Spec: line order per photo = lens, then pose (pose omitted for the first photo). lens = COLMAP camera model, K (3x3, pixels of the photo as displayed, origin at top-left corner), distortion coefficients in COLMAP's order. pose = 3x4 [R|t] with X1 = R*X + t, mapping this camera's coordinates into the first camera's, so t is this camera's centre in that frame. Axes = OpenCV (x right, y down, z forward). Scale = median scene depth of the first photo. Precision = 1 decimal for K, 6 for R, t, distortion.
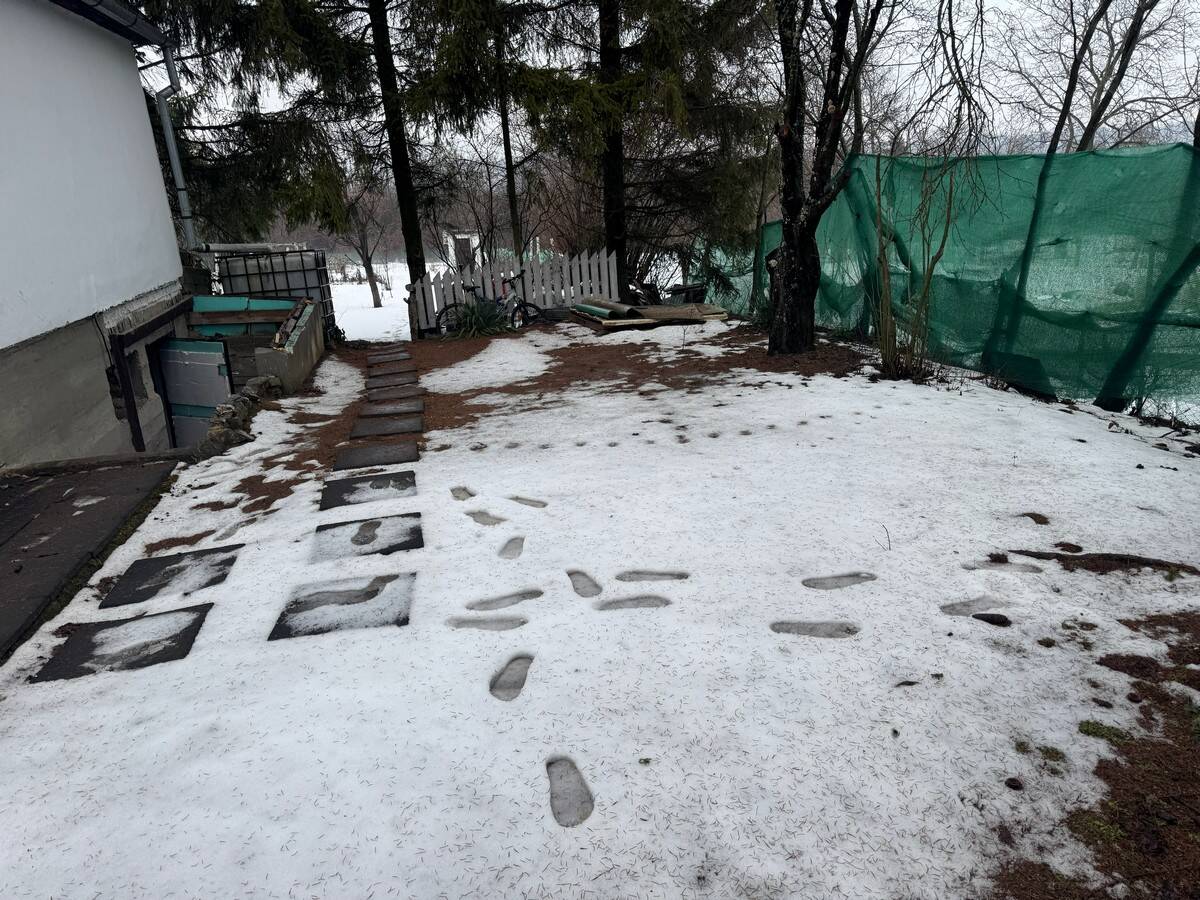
lens RADIAL K [[855.0, 0, 600.0], [0, 855.0, 450.0], [0, 0, 1]] dist [0.006606, 0.001352]
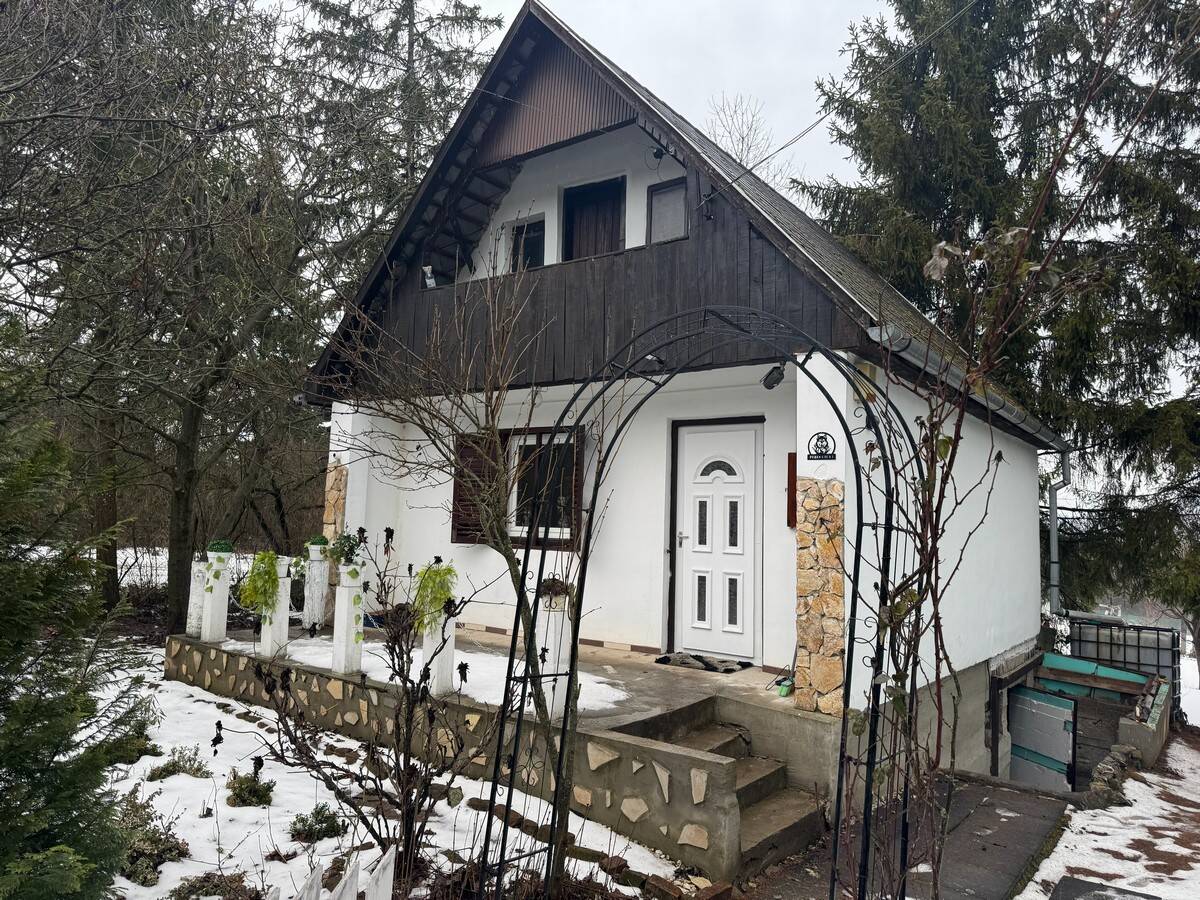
lens RADIAL K [[855.0, 0, 600.0], [0, 855.0, 450.0], [0, 0, 1]] dist [0.006606, 0.001352]
pose [[0.660160, 0.024283, -0.750733, -0.022876], [-0.306679, 0.921088, -0.239886, 0.027206], [0.685665, 0.388597, 0.615512, -0.215463]]
